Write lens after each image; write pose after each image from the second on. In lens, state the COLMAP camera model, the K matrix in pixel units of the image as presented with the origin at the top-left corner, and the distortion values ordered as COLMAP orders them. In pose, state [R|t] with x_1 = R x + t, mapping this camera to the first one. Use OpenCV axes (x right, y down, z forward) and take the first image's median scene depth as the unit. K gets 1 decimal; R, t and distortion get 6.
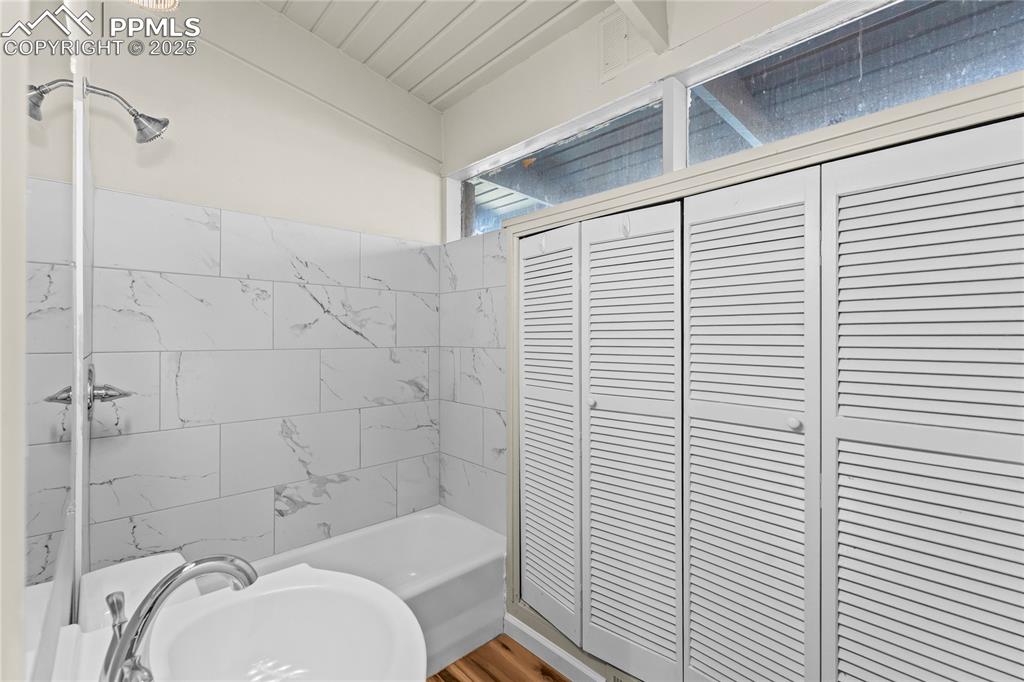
lens RADIAL K [[444.2, 0, 513.8], [0, 444.2, 337.5], [0, 0, 1]] dist [-0.001531, -0.000258]
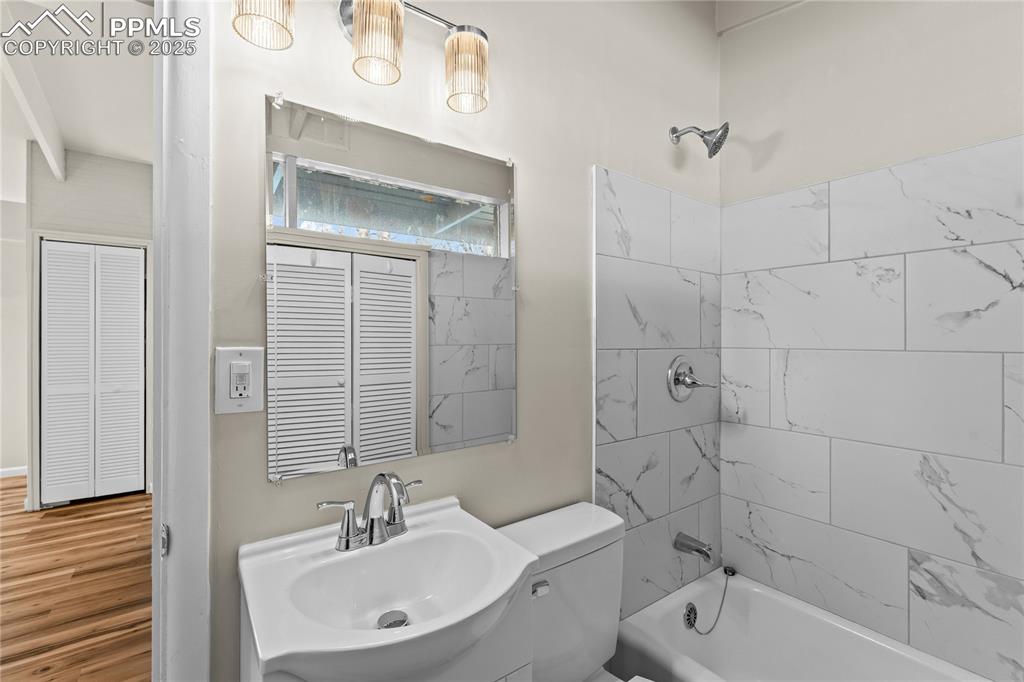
lens RADIAL K [[444.2, 0, 513.7], [0, 444.2, 340.3], [0, 0, 1]] dist [-0.001531, -0.000258]
pose [[-0.115701, 0.002119, -0.993282, 0.223249], [-0.002127, 0.999995, 0.002381, 0.009841], [0.993282, 0.002388, -0.115696, 0.464058]]
